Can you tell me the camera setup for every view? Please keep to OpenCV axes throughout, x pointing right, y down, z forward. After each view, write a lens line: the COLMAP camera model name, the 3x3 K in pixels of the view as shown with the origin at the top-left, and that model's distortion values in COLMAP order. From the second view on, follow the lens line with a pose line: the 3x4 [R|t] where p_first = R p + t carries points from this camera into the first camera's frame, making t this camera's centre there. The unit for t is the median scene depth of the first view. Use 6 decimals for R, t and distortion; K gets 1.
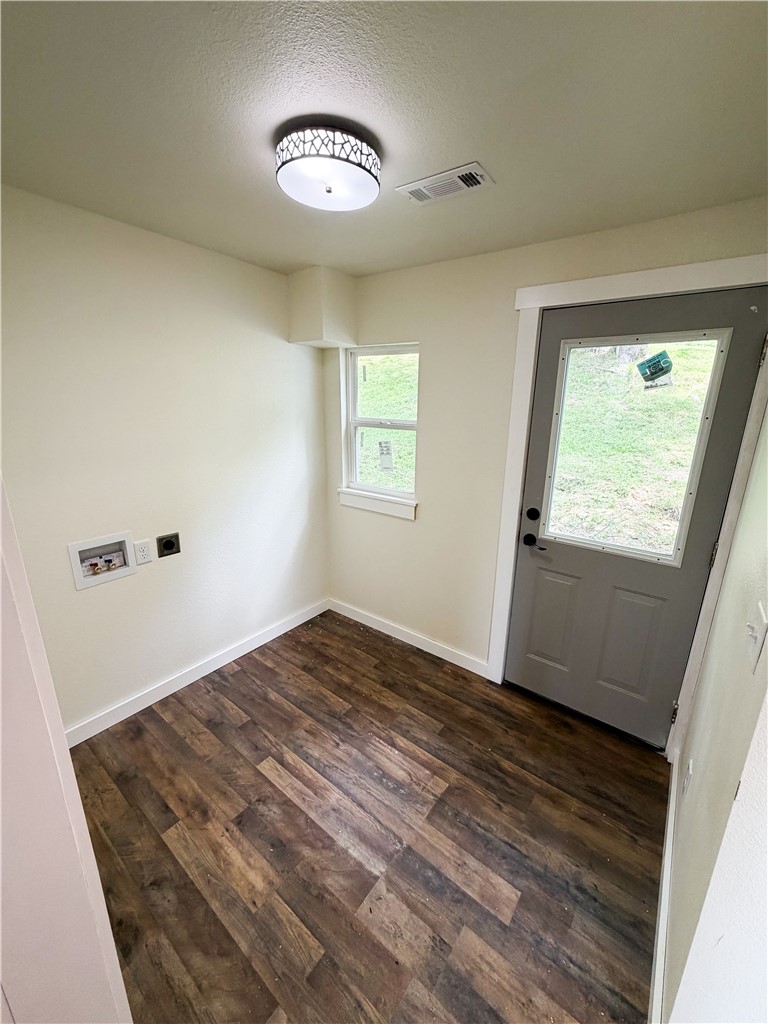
lens RADIAL K [[405.5, 0, 381.0], [0, 405.5, 511.4], [0, 0, 1]] dist [-0.001428, 0.000548]
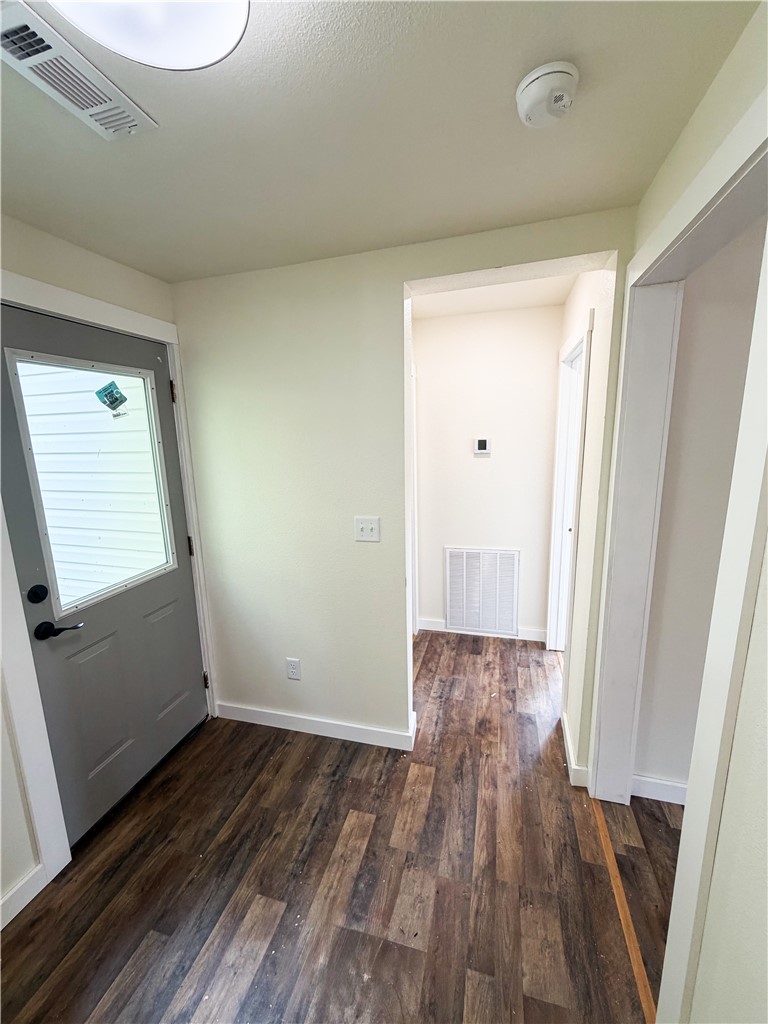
lens RADIAL K [[405.5, 0, 386.4], [0, 405.5, 510.8], [0, 0, 1]] dist [-0.001428, 0.000548]
pose [[-0.380088, -0.184477, 0.906367, -0.555749], [0.269688, 0.915228, 0.299375, -0.209919], [-0.884761, 0.358225, -0.298116, 0.789454]]
